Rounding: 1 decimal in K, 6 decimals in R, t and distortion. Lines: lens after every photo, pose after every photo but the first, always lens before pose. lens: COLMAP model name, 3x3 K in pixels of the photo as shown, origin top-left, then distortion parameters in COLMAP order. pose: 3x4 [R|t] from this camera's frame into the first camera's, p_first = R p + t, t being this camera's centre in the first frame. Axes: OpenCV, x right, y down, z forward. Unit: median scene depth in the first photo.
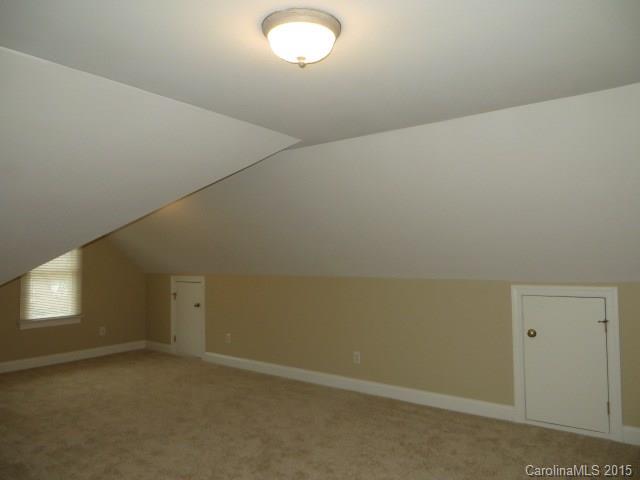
lens RADIAL K [[483.1, 0, 319.5], [0, 483.1, 239.6], [0, 0, 1]] dist [-0.000288, -0.005164]
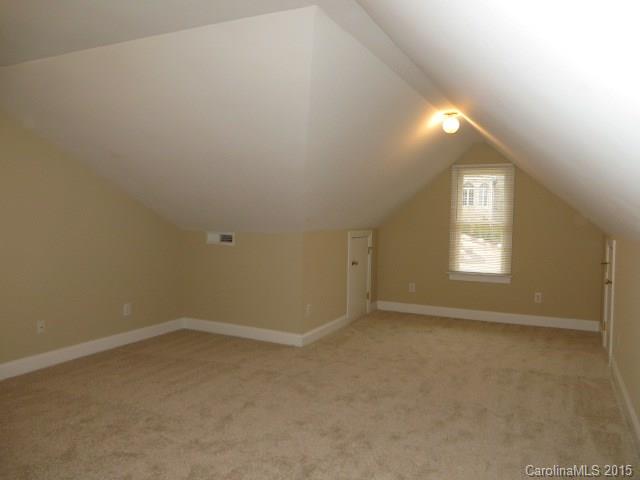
lens RADIAL K [[483.1, 0, 319.7], [0, 483.1, 239.8], [0, 0, 1]] dist [-0.000288, -0.005164]
pose [[0.184611, 0.064289, -0.980707, 0.365031], [0.028988, 0.997068, 0.070819, 0.014377], [0.982384, -0.041503, 0.182206, 0.516413]]
